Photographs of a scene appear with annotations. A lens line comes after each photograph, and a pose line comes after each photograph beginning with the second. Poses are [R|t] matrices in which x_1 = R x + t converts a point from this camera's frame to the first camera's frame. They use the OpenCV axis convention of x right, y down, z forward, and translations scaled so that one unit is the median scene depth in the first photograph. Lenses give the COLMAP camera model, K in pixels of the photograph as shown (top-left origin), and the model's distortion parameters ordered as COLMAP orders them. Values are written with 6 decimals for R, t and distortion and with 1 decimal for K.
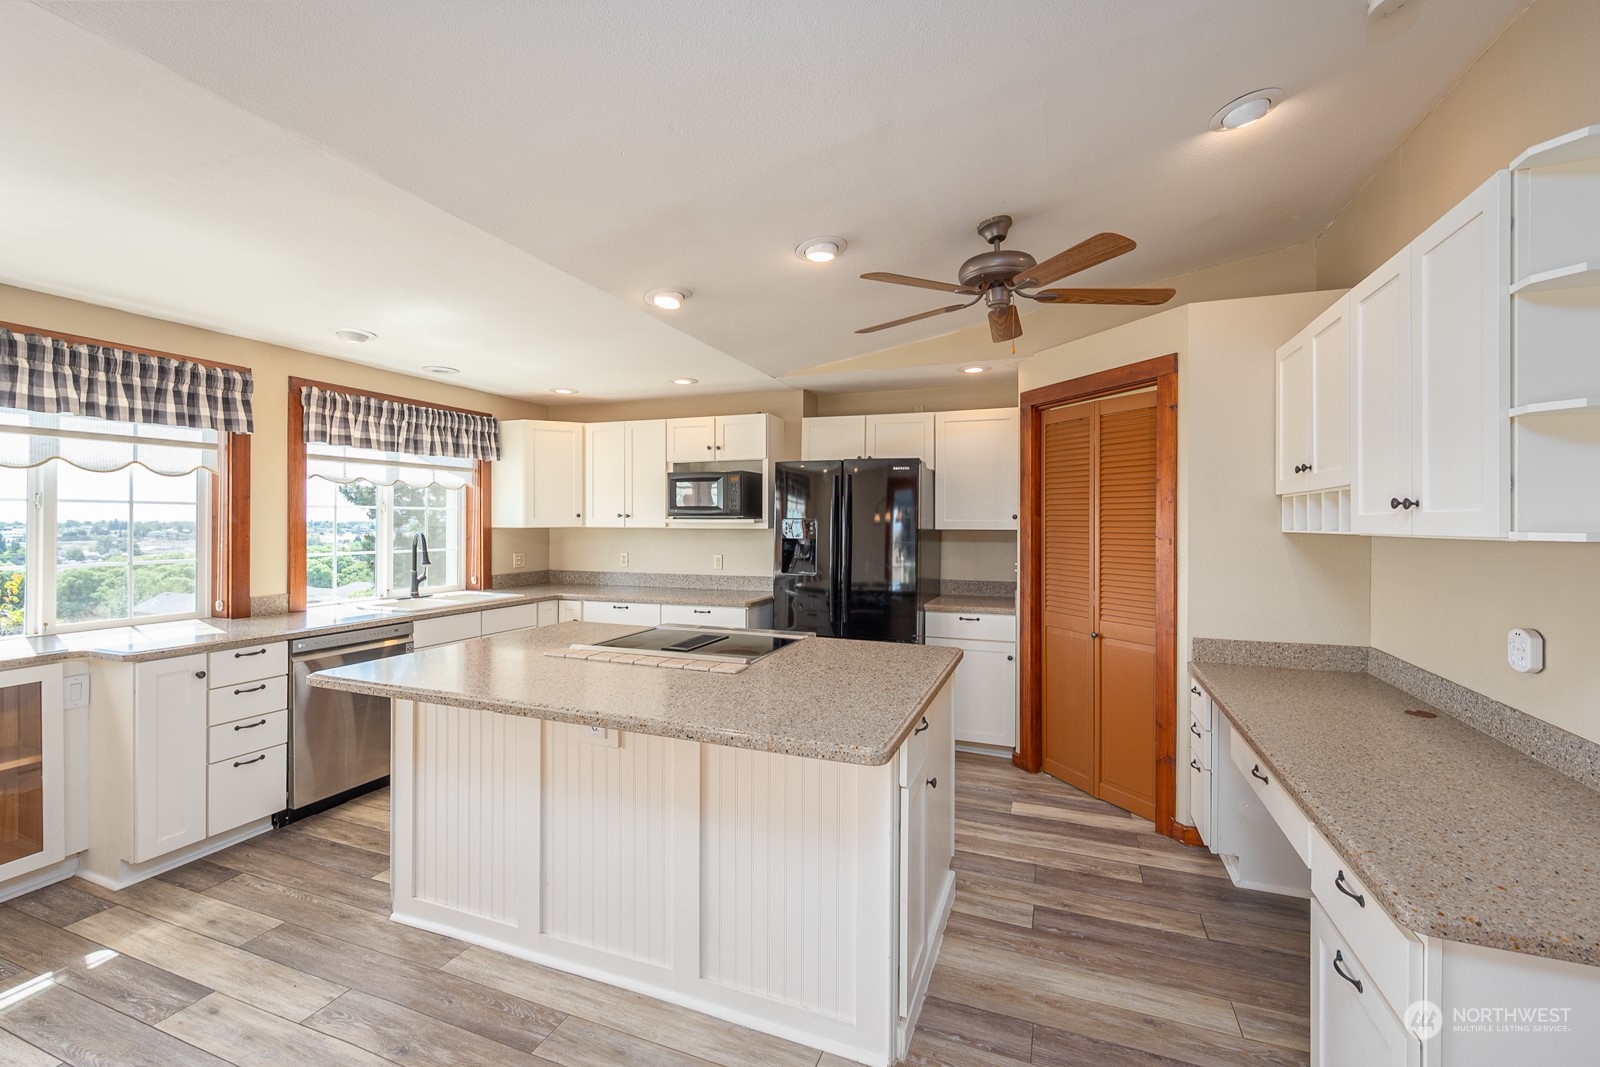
lens RADIAL K [[670.1, 0, 804.1], [0, 670.1, 523.8], [0, 0, 1]] dist [-0.000793, -0.000156]
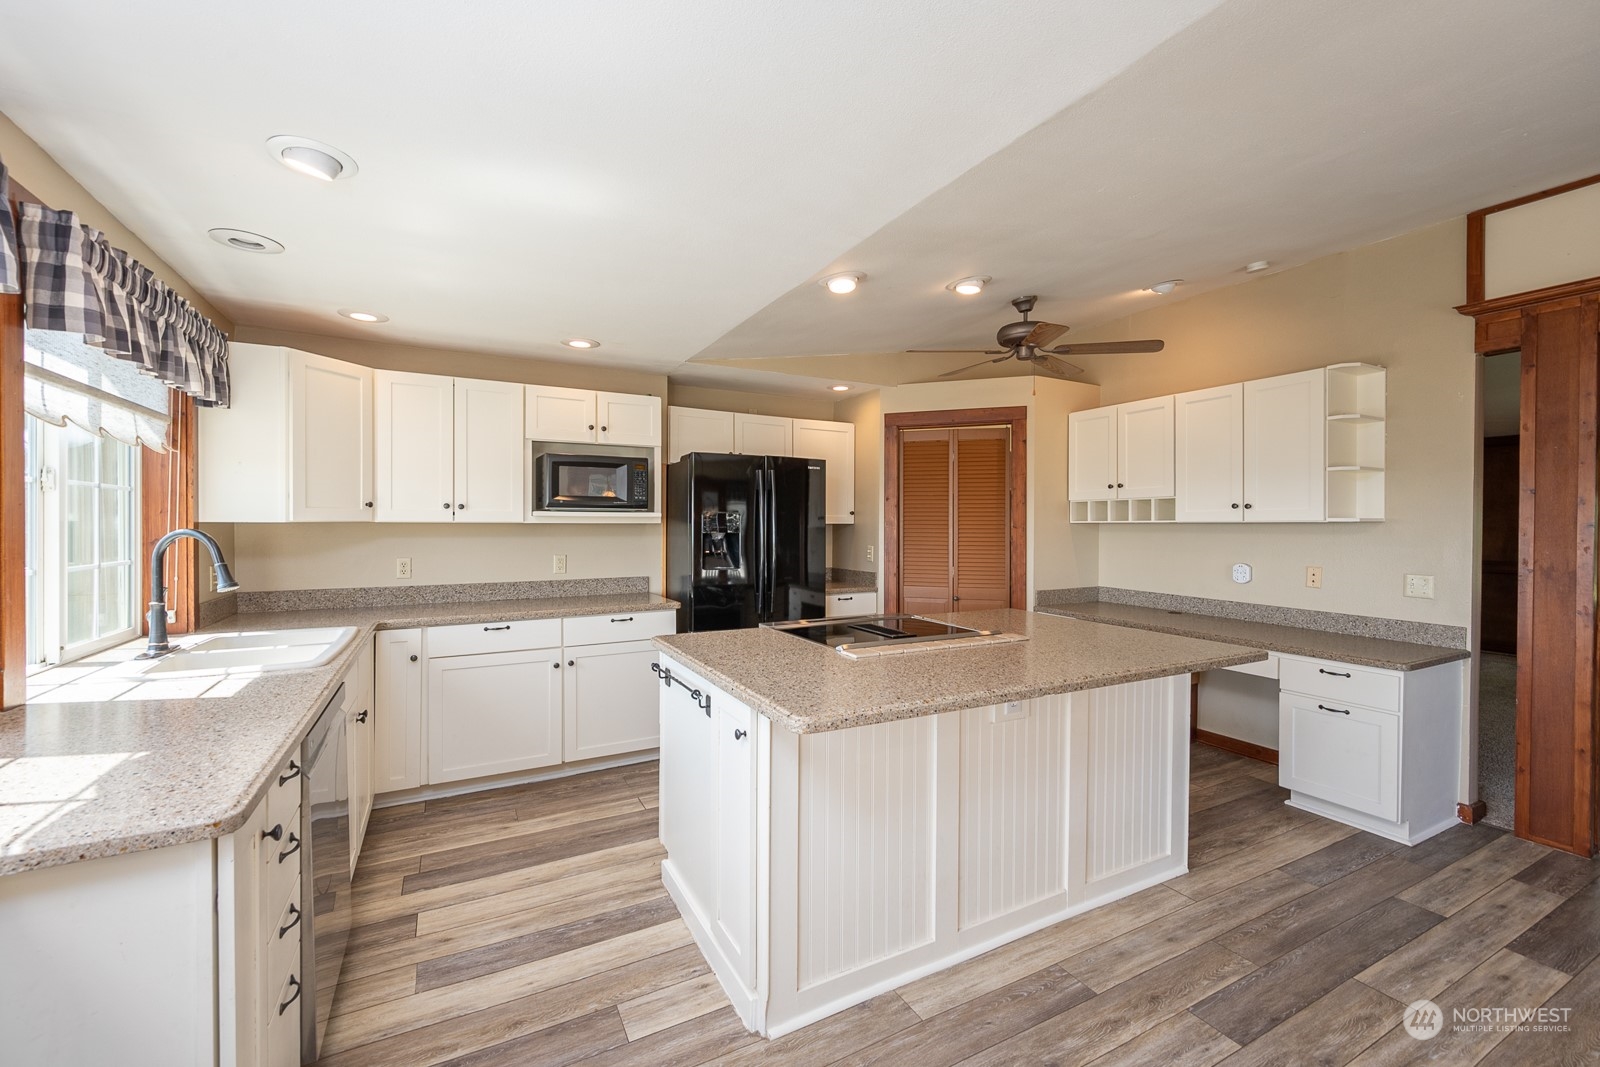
lens RADIAL K [[656.3, 0, 800.0], [0, 656.3, 533.5], [0, 0, 1]] dist [-0.001152, -0.000125]
pose [[0.657914, -0.011805, 0.753001, -0.742015], [0.002243, 0.999903, 0.013716, 0.011530], [-0.753090, -0.007335, 0.657876, 0.325280]]
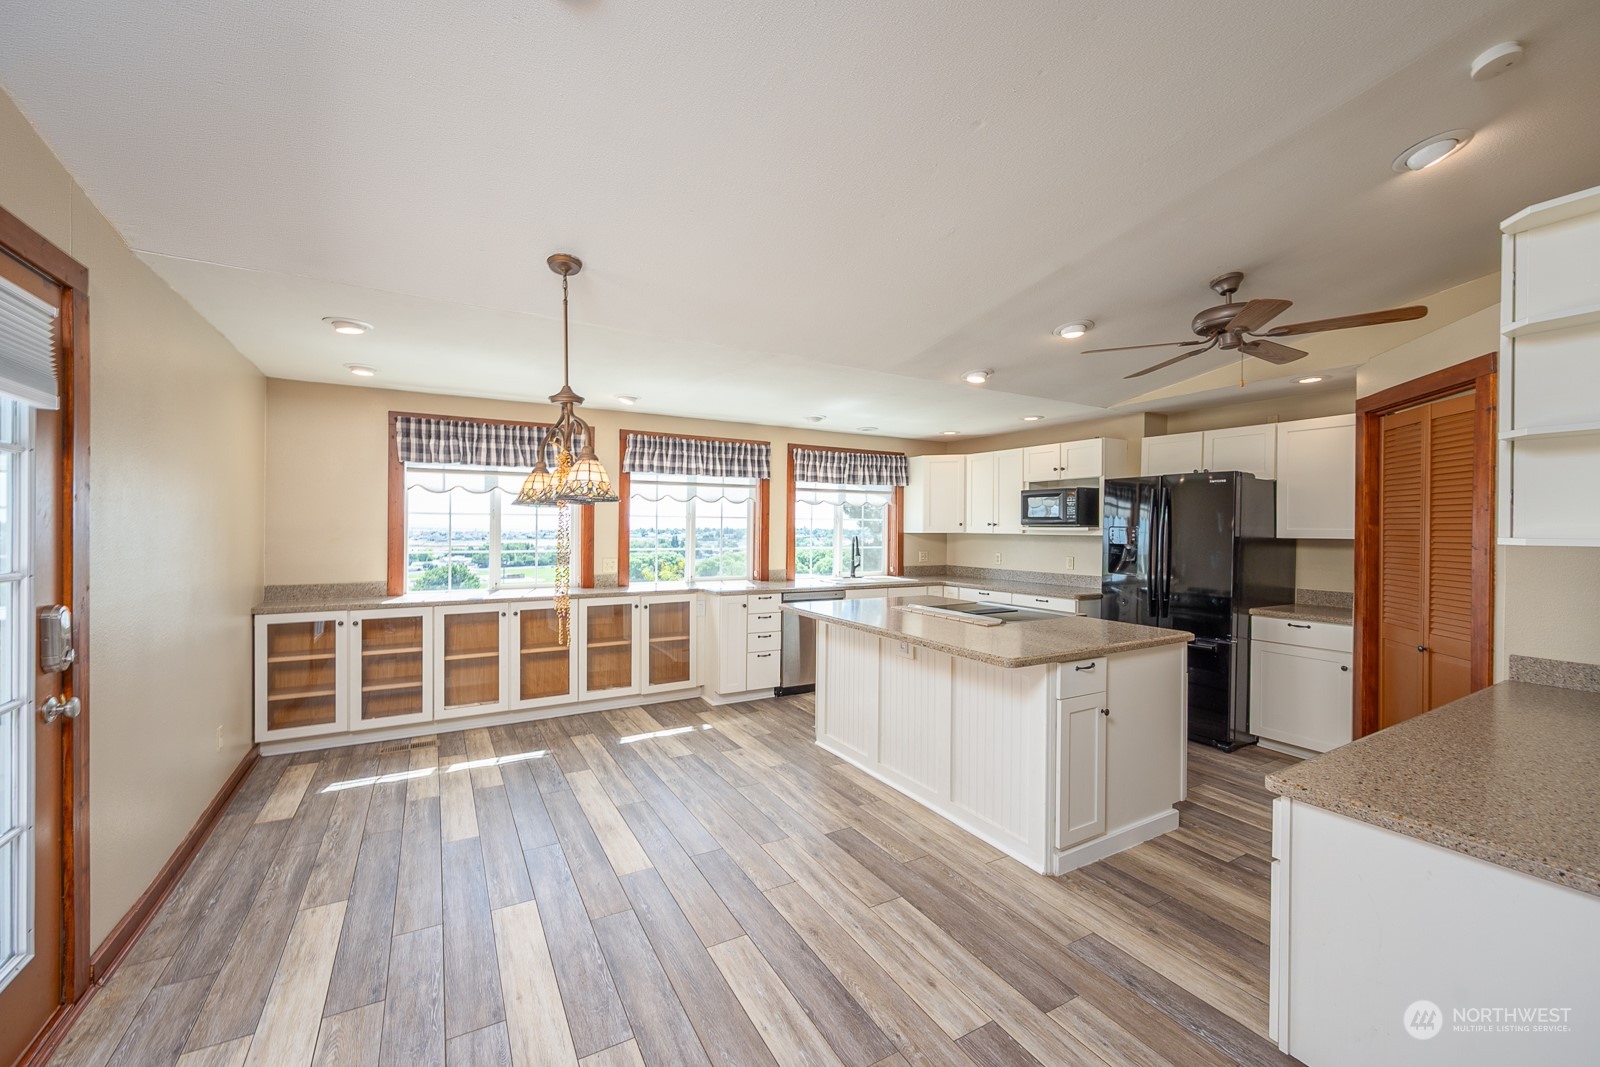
lens RADIAL K [[639.7, 0, 805.1], [0, 639.7, 533.2], [0, 0, 1]] dist [0.000228, -0.000042]
pose [[0.778597, 0.008790, -0.627462, 0.298052], [-0.007894, 0.999960, 0.004212, 0.003419], [0.627474, 0.001674, 0.778635, -0.251230]]
